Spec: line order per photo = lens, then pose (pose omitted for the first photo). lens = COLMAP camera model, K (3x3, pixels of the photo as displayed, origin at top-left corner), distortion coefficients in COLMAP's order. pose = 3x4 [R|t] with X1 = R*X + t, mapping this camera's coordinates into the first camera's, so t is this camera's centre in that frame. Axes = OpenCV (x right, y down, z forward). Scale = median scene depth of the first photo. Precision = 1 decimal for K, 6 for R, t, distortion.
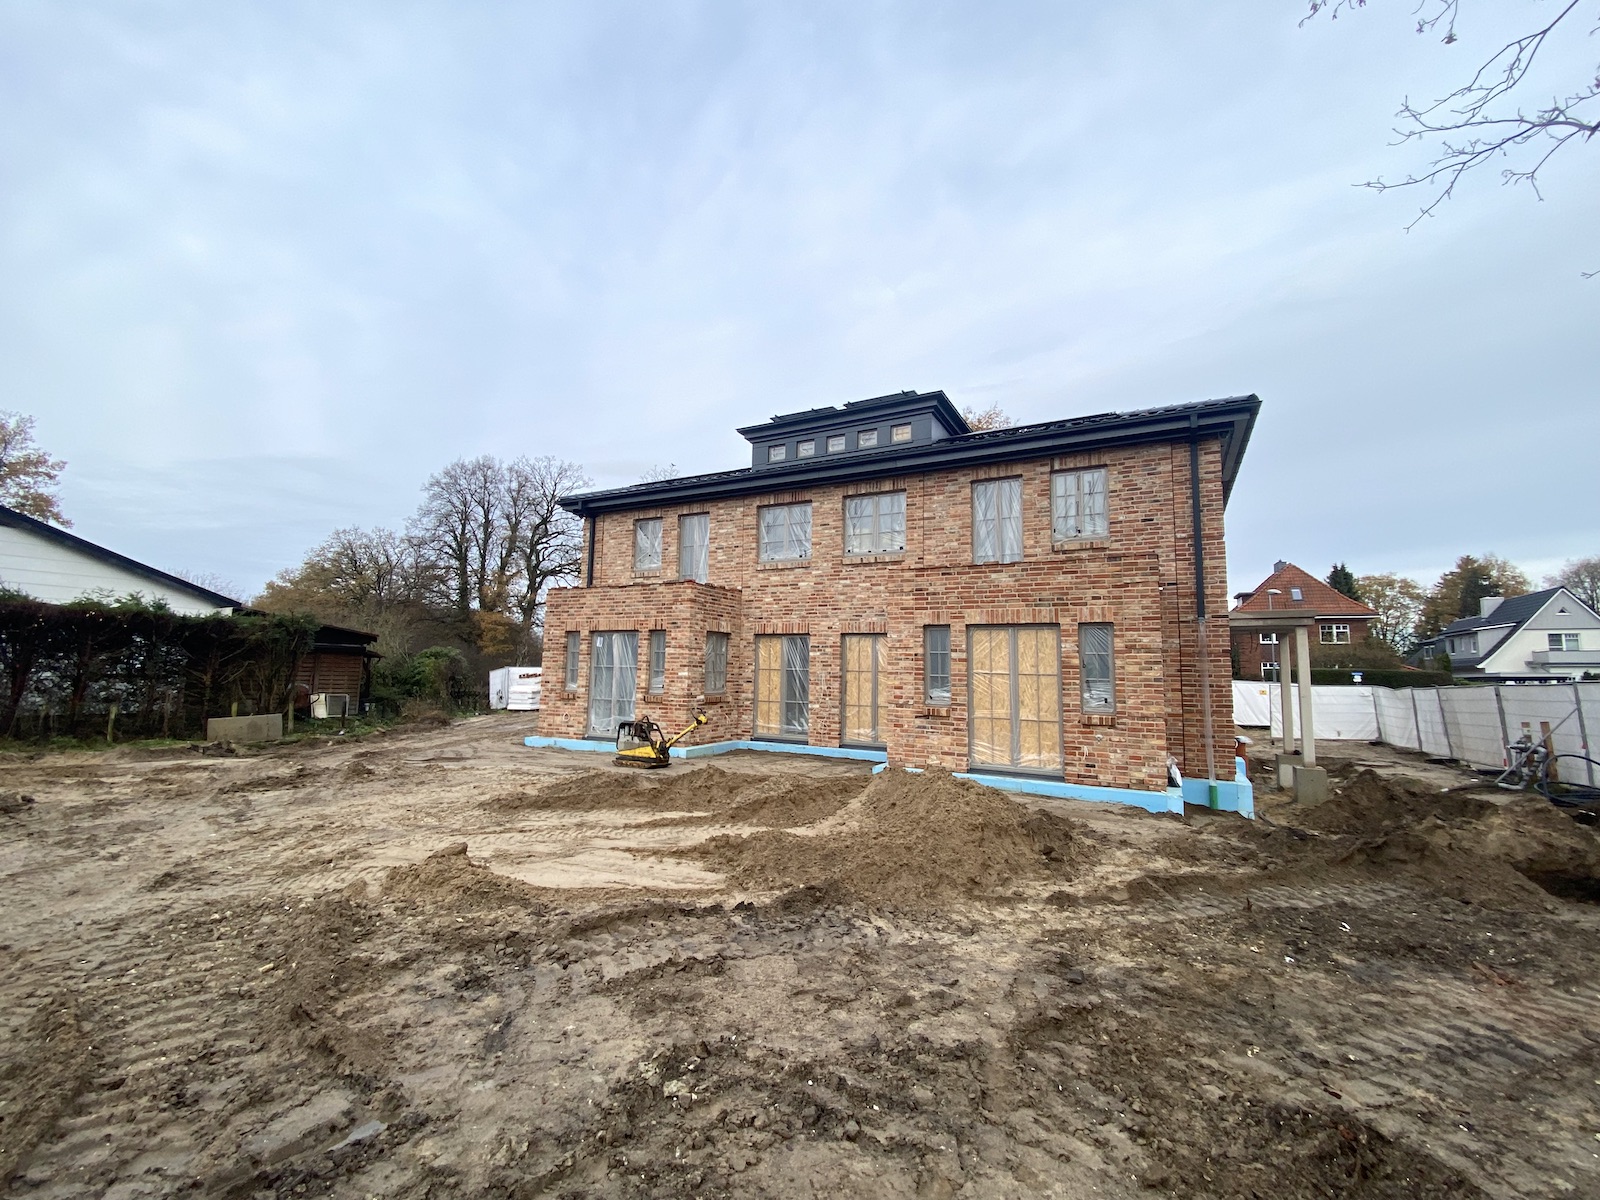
lens RADIAL K [[647.8, 0, 800.0], [0, 647.8, 600.0], [0, 0, 1]] dist [0.058886, -0.027332]
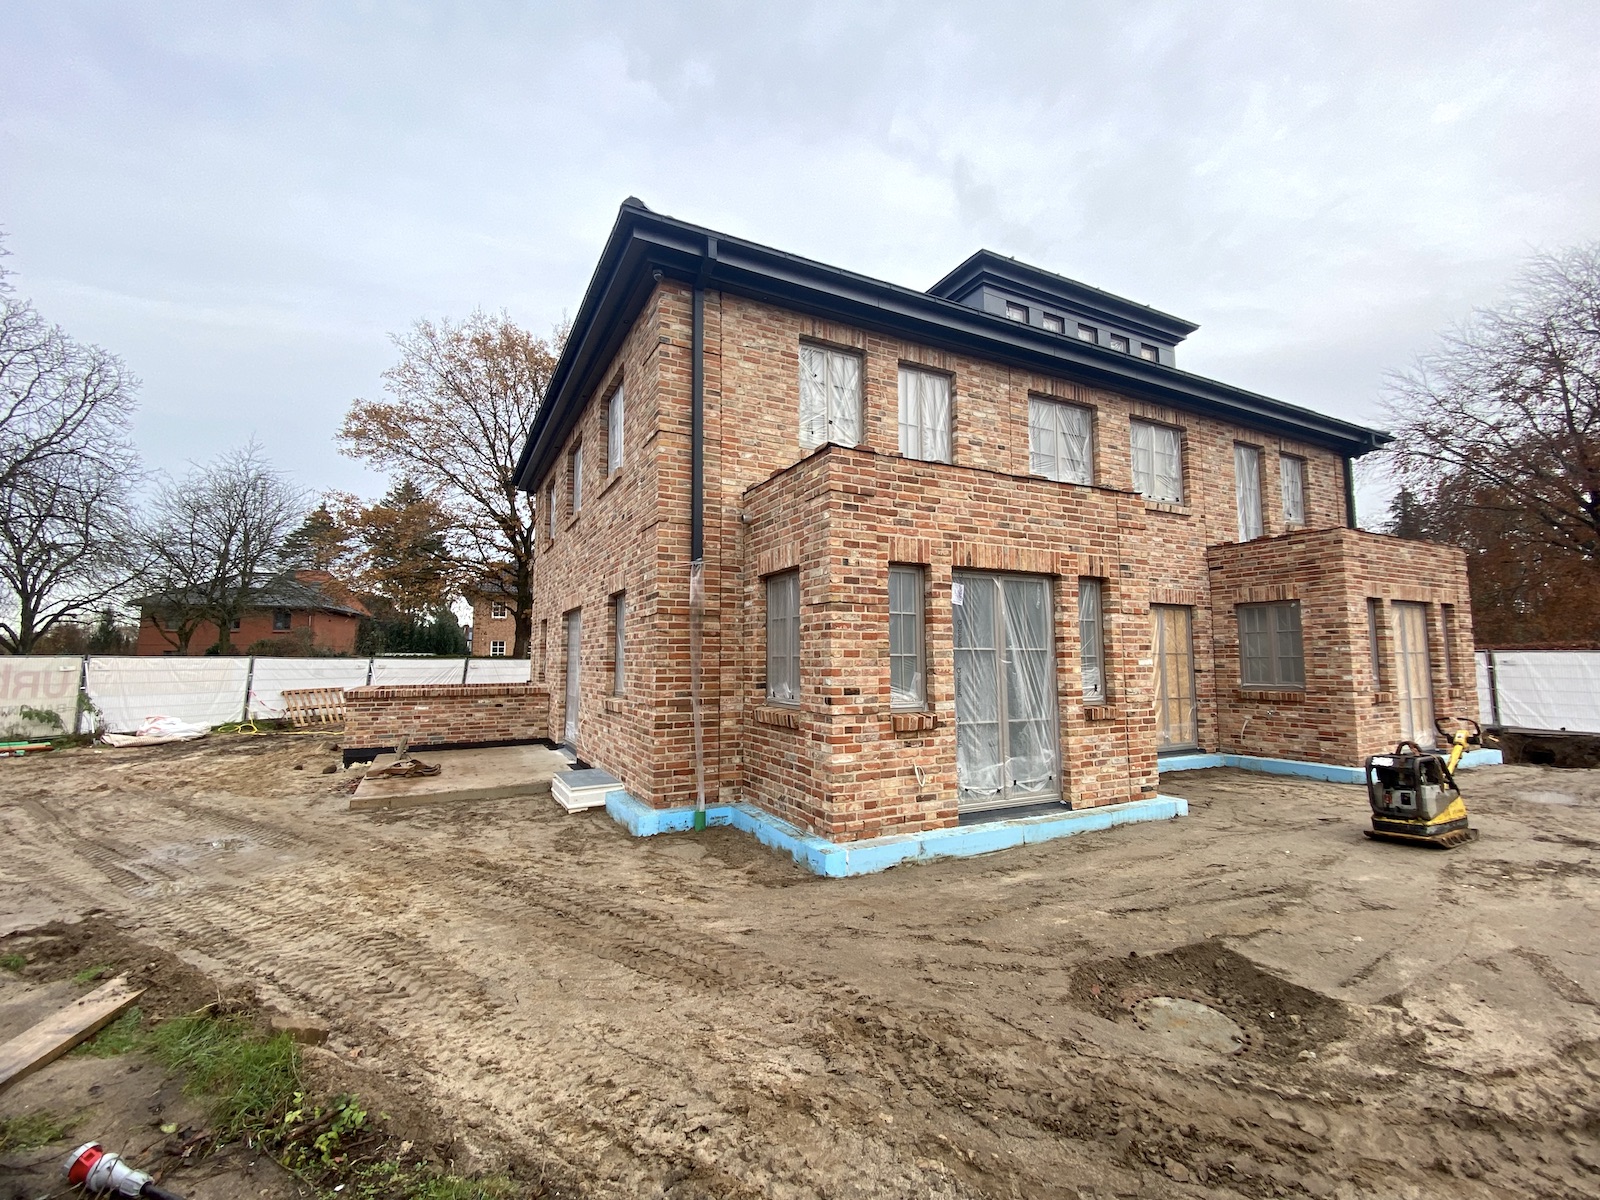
lens RADIAL K [[663.0, 0, 735.5], [0, 663.0, 601.3], [0, 0, 1]] dist [0.062313, -0.041859]
pose [[0.584002, 0.049797, 0.810223, -0.814260], [-0.075732, 0.997106, -0.006696, 0.089937], [-0.808212, -0.057450, 0.586083, 0.921407]]
